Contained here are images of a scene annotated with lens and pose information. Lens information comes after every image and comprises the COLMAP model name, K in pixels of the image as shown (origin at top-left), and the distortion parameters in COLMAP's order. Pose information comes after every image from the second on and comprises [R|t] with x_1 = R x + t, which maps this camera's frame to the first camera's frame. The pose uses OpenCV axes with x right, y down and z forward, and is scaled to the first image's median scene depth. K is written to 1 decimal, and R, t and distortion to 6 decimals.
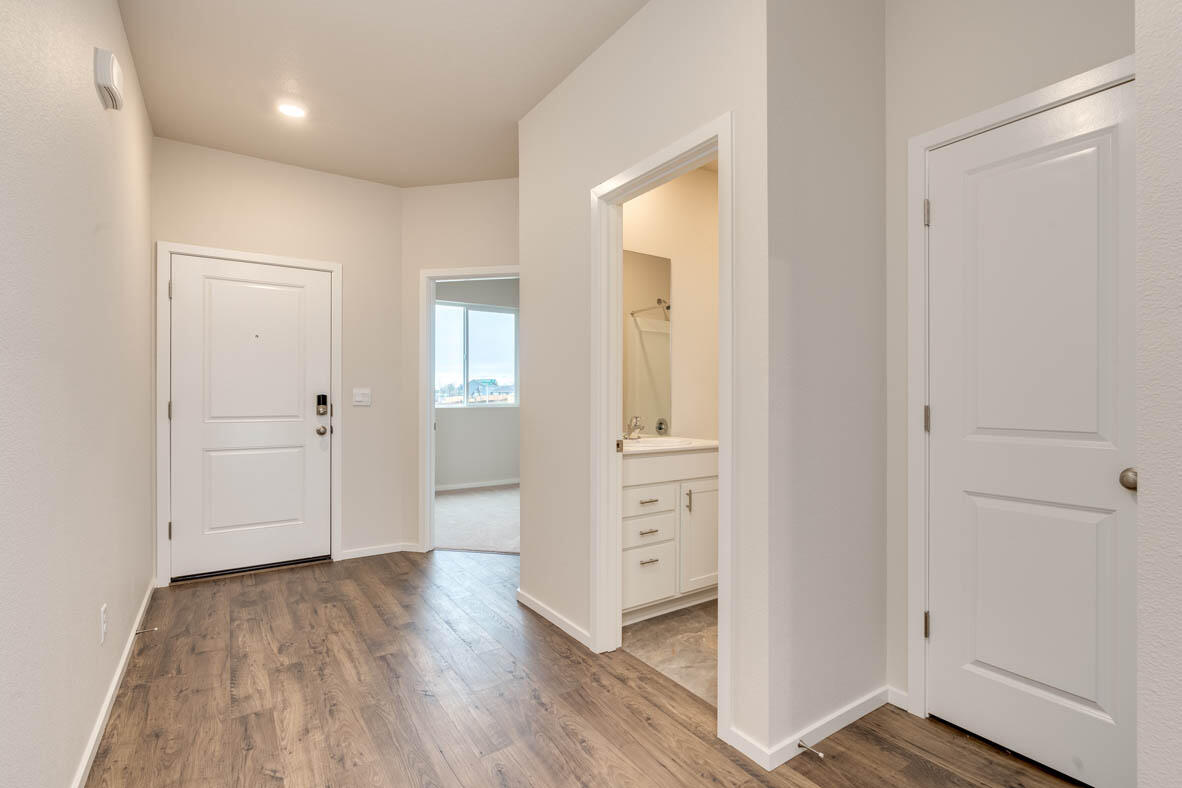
lens RADIAL K [[531.8, 0, 590.1], [0, 531.8, 396.0], [0, 0, 1]] dist [-0.006284, 0.000878]
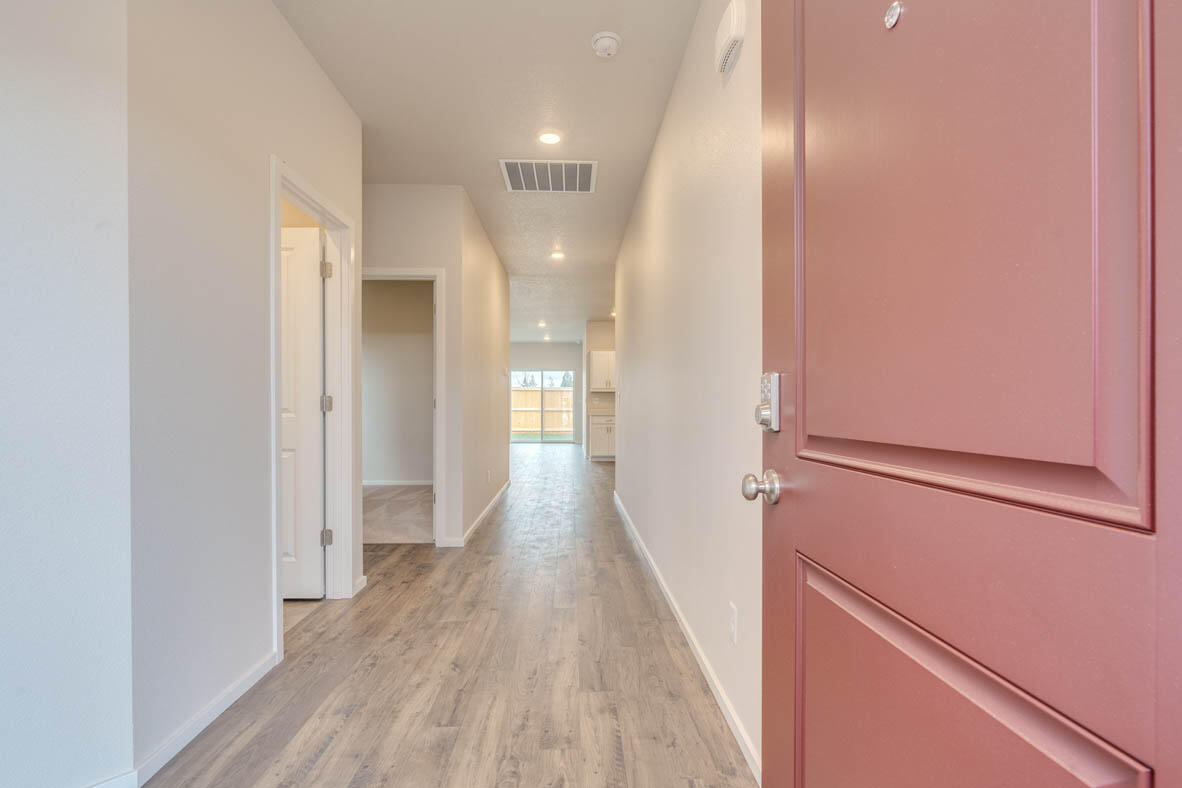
lens RADIAL K [[531.8, 0, 590.1], [0, 531.8, 396.0], [0, 0, 1]] dist [-0.006284, 0.000878]
pose [[-0.843055, 0.005635, 0.537797, -1.052689], [-0.001822, 0.999909, -0.013333, 0.040040], [-0.537824, -0.012221, -0.842969, 1.673216]]
